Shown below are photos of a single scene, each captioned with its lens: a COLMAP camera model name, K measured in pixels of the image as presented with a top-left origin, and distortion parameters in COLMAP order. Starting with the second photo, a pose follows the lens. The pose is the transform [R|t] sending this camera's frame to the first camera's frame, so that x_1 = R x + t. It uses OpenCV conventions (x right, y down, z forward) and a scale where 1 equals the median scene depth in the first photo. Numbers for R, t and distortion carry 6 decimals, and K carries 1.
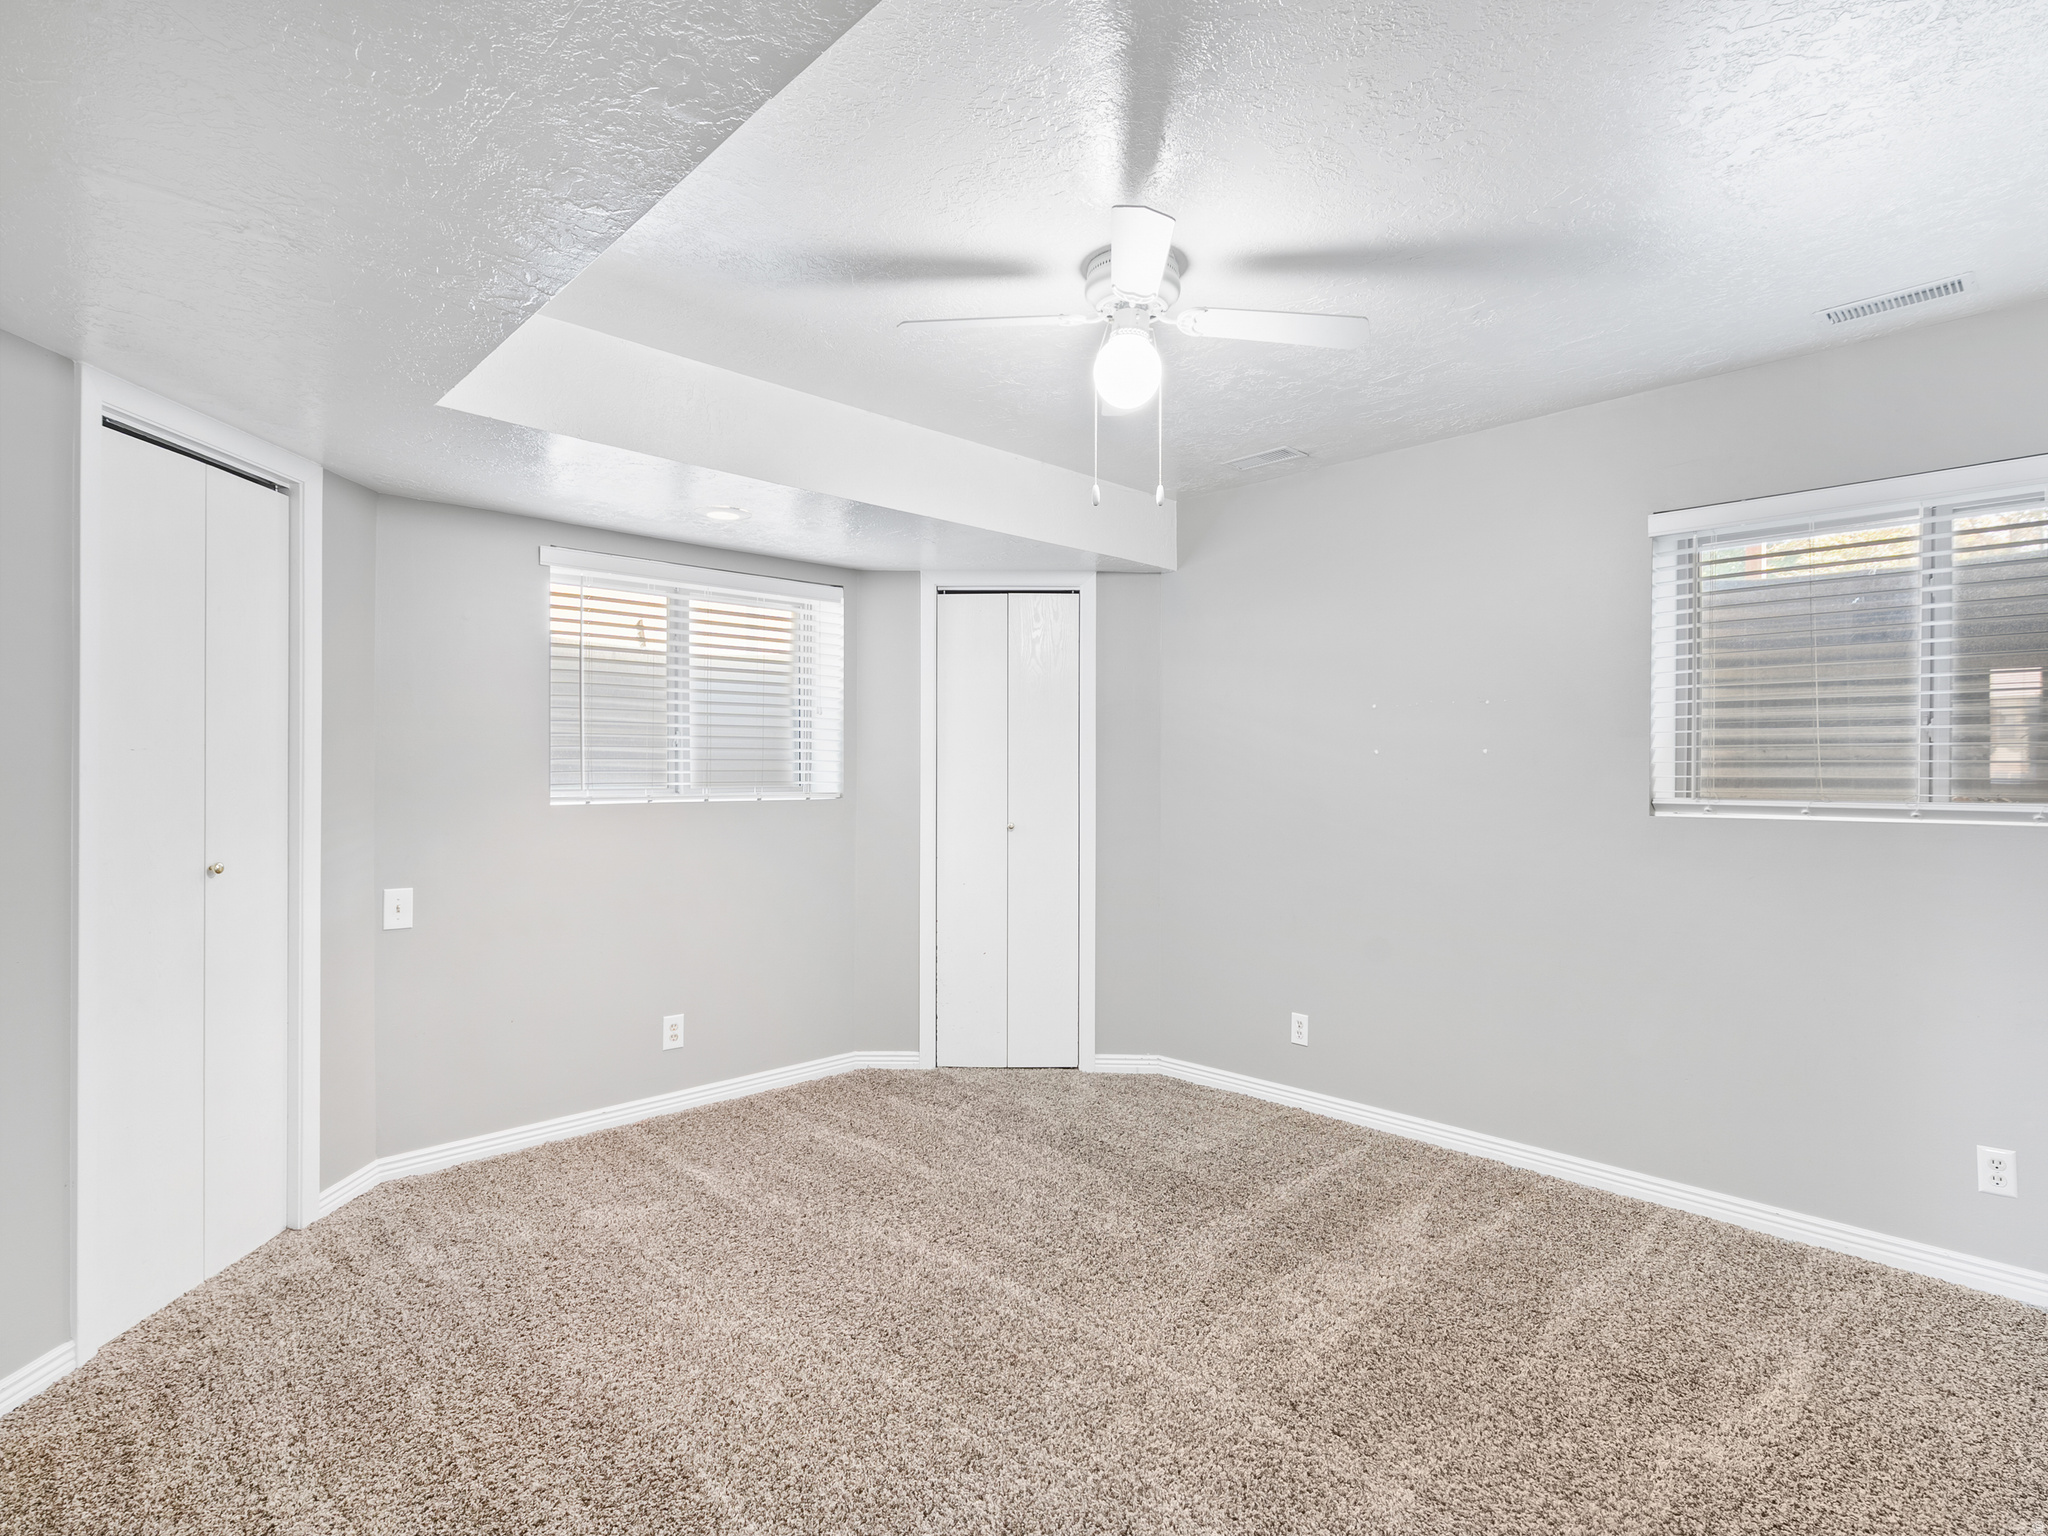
lens RADIAL K [[1044.6, 0, 1024.8], [0, 1044.6, 763.6], [0, 0, 1]] dist [-0.002508, 0.002529]
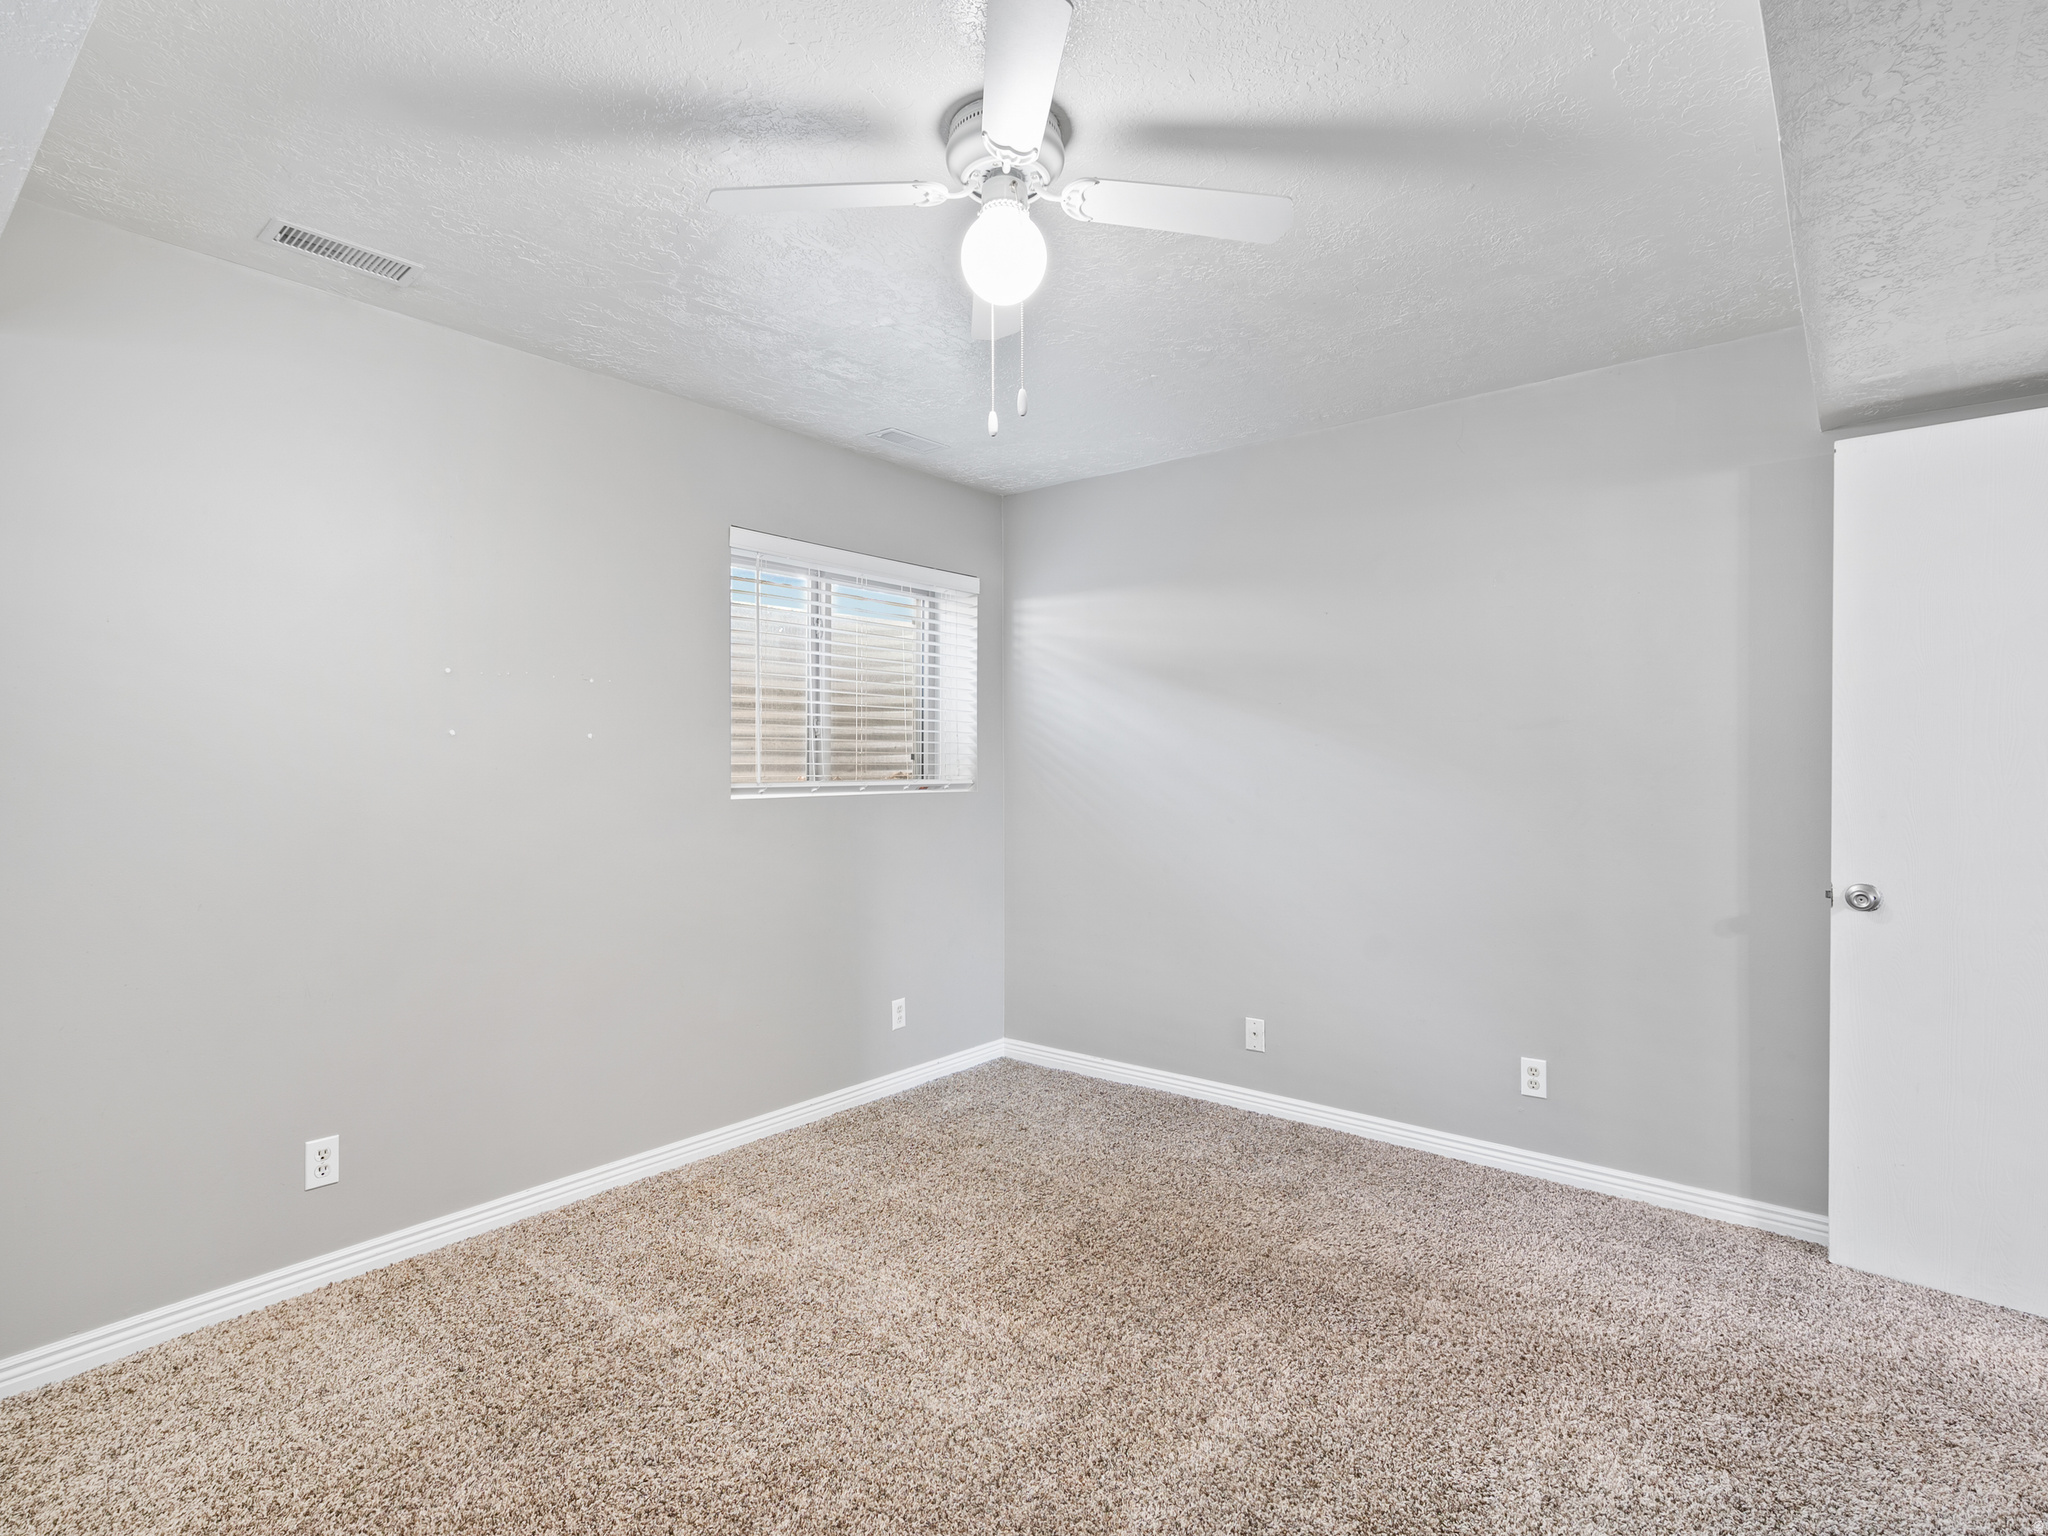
lens RADIAL K [[1044.6, 0, 1022.9], [0, 1044.6, 778.7], [0, 0, 1]] dist [-0.002508, 0.002529]
pose [[-0.142472, -0.014532, 0.989692, -0.566328], [-0.012036, 0.999844, 0.012948, 0.012283], [-0.989726, -0.010067, -0.142624, 0.908887]]
